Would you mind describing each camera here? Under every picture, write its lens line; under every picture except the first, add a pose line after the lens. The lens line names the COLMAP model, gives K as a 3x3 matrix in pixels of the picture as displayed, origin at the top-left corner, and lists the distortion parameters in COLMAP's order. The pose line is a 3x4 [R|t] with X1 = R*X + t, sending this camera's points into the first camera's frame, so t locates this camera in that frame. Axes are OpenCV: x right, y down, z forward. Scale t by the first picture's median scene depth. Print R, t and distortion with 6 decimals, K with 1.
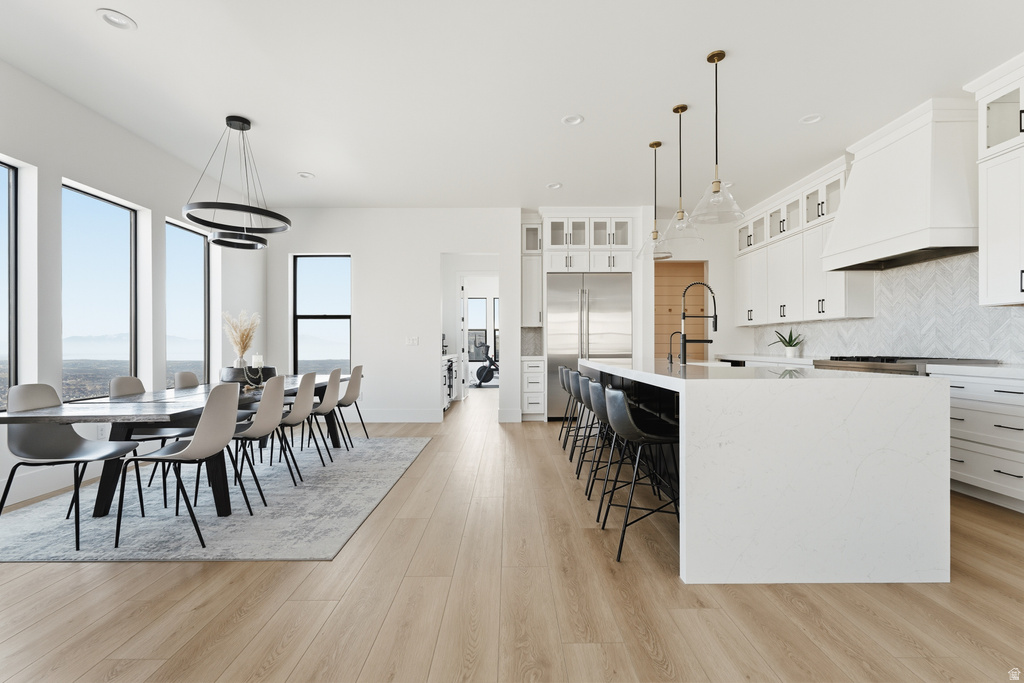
lens RADIAL K [[460.1, 0, 510.4], [0, 460.1, 346.6], [0, 0, 1]] dist [-0.004926, 0.000130]
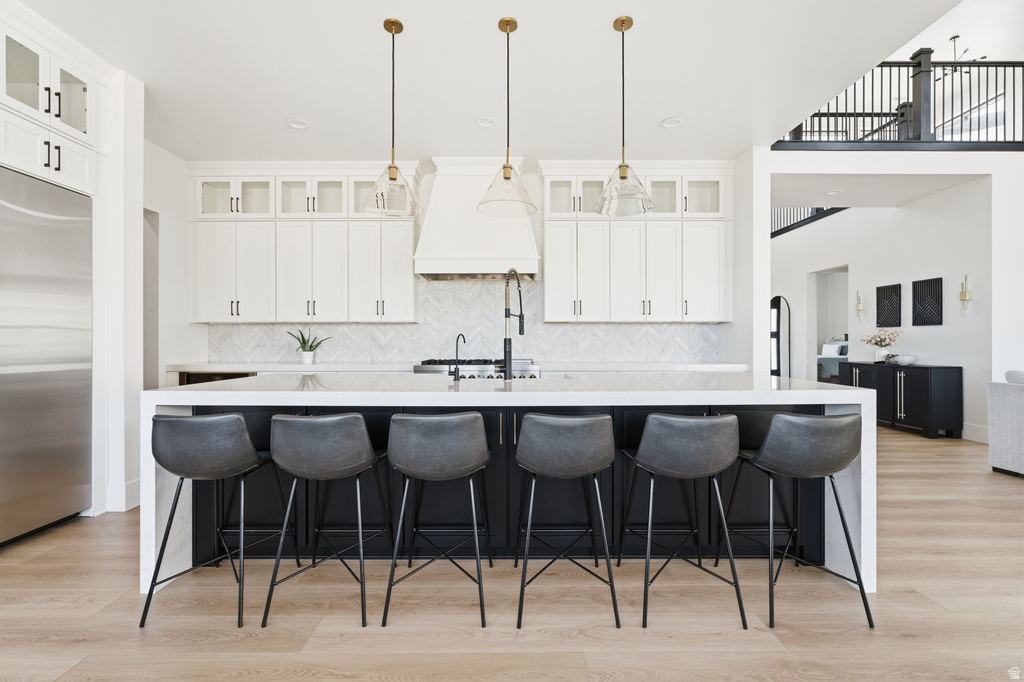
lens RADIAL K [[456.9, 0, 512.2], [0, 456.9, 342.4], [0, 0, 1]] dist [-0.003030, 0.000119]
pose [[-0.003309, 0.002849, 0.999990, -0.270520], [0.004535, 0.999986, -0.002834, -0.014823], [-0.999984, 0.004525, -0.003322, 0.786593]]
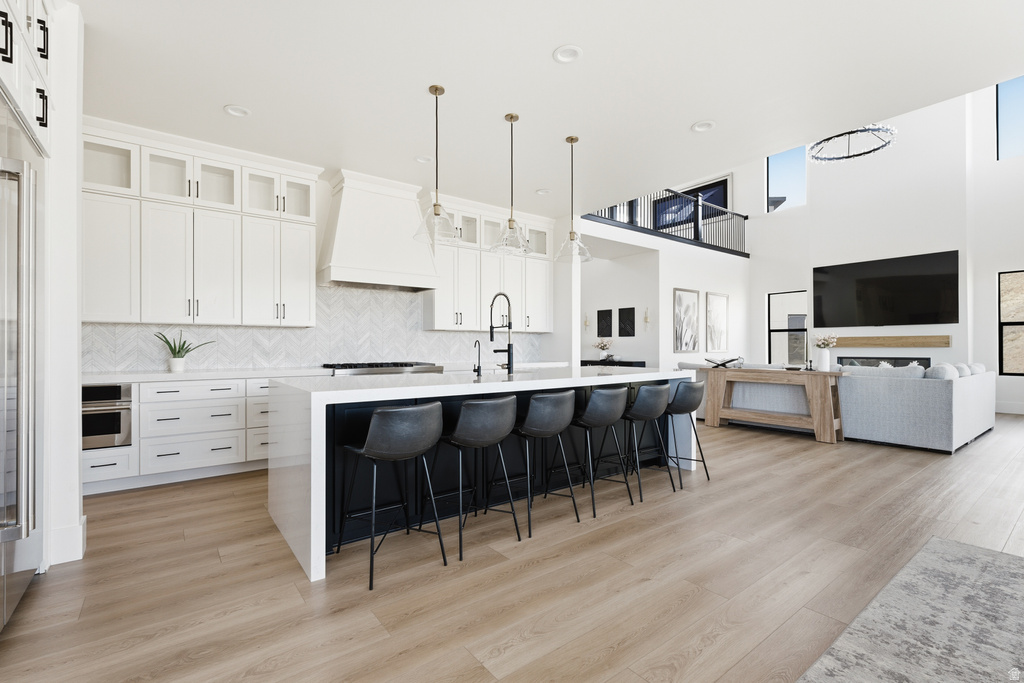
lens RADIAL K [[456.7, 0, 512.8], [0, 456.7, 345.2], [0, 0, 1]] dist [-0.002677, 0.000165]
pose [[-0.603520, 0.008007, 0.797308, -0.329559], [0.006981, 0.999964, -0.004758, -0.015309], [-0.797318, 0.002694, -0.603554, 1.258839]]
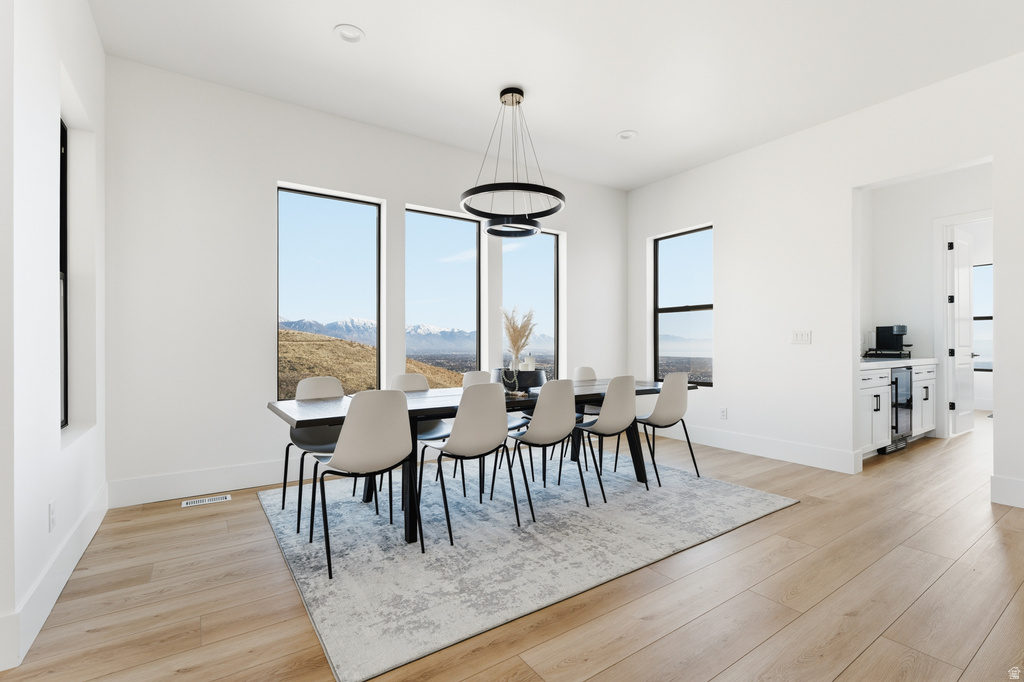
lens RADIAL K [[460.1, 0, 510.4], [0, 460.1, 346.1], [0, 0, 1]] dist [-0.004926, 0.000130]
pose [[0.560245, 0.003524, -0.828320, 0.123329], [-0.001334, 0.999993, 0.003352, -0.002235], [0.828326, -0.000773, 0.560246, 0.411043]]
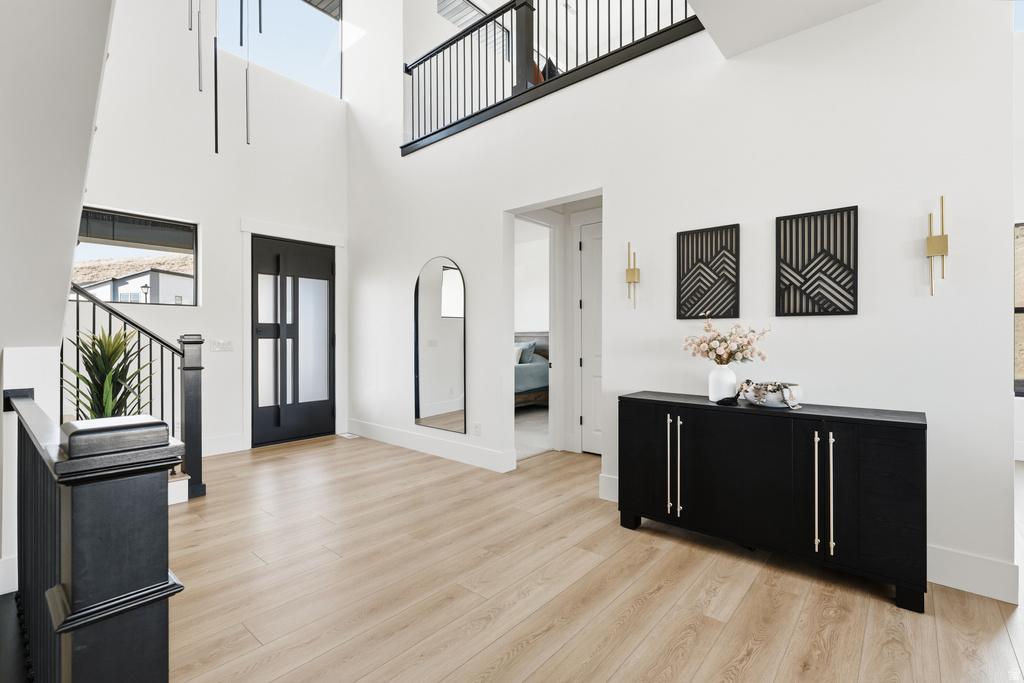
lens RADIAL K [[461.2, 0, 508.0], [0, 461.2, 339.5], [0, 0, 1]] dist [-0.001534, -0.000066]
pose [[-0.754745, 0.001690, 0.656016, 0.874577], [0.005563, 0.999977, 0.003825, -0.034731], [-0.655995, 0.006536, -0.754737, 0.318961]]
